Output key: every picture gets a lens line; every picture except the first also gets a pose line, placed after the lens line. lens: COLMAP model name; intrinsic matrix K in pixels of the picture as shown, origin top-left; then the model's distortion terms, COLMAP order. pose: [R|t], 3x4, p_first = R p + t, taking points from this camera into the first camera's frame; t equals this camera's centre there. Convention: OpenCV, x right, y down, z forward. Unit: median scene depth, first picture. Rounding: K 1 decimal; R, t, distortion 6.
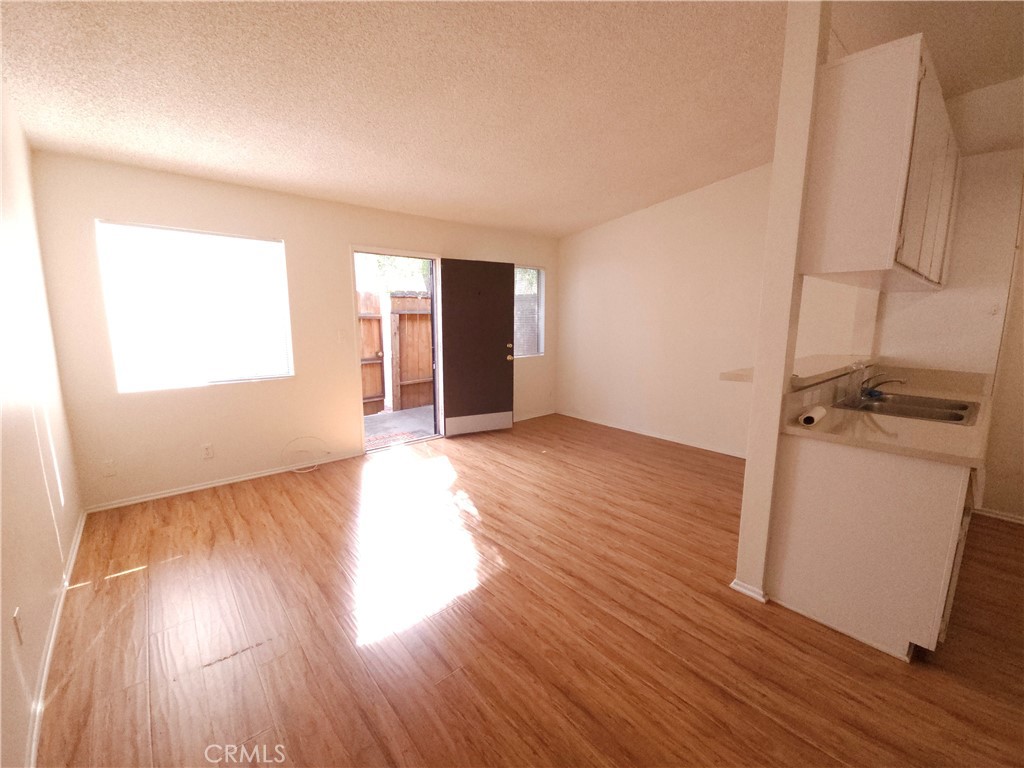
lens RADIAL K [[418.3, 0, 515.7], [0, 418.3, 385.8], [0, 0, 1]] dist [-0.000719, -0.000037]
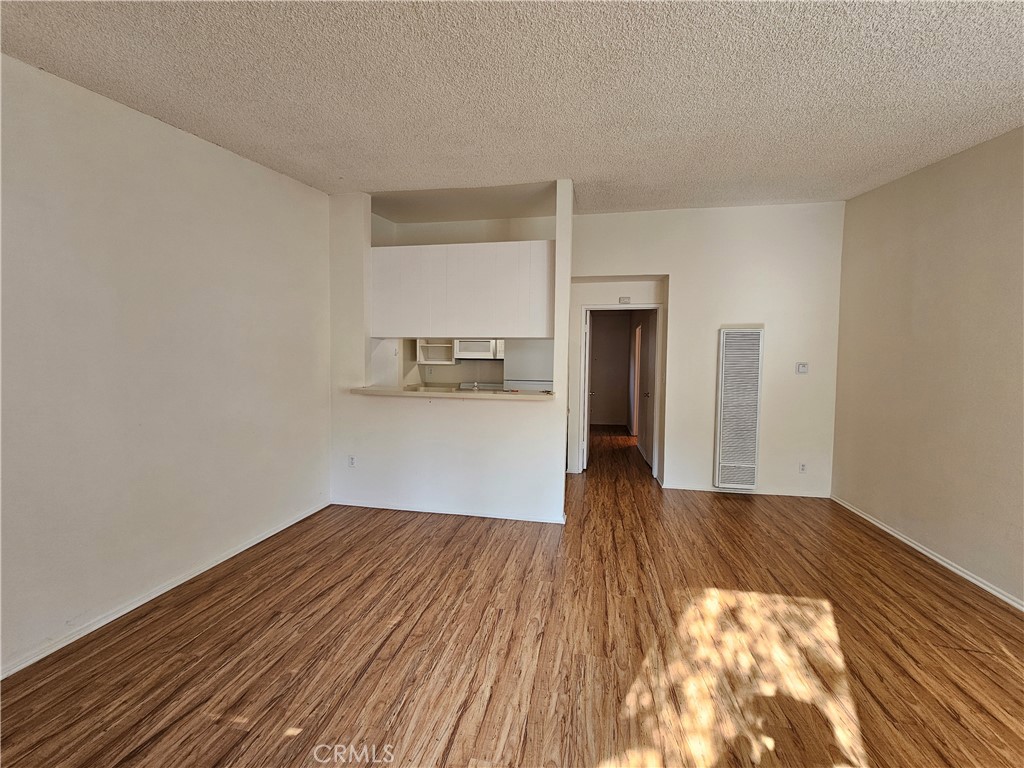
lens RADIAL K [[418.3, 0, 515.7], [0, 418.3, 385.8], [0, 0, 1]] dist [-0.000719, -0.000037]
pose [[-0.626473, -0.051839, 0.777717, -0.367671], [0.109577, 0.982019, 0.153725, -0.192860], [-0.771702, 0.181524, -0.609528, 1.247320]]
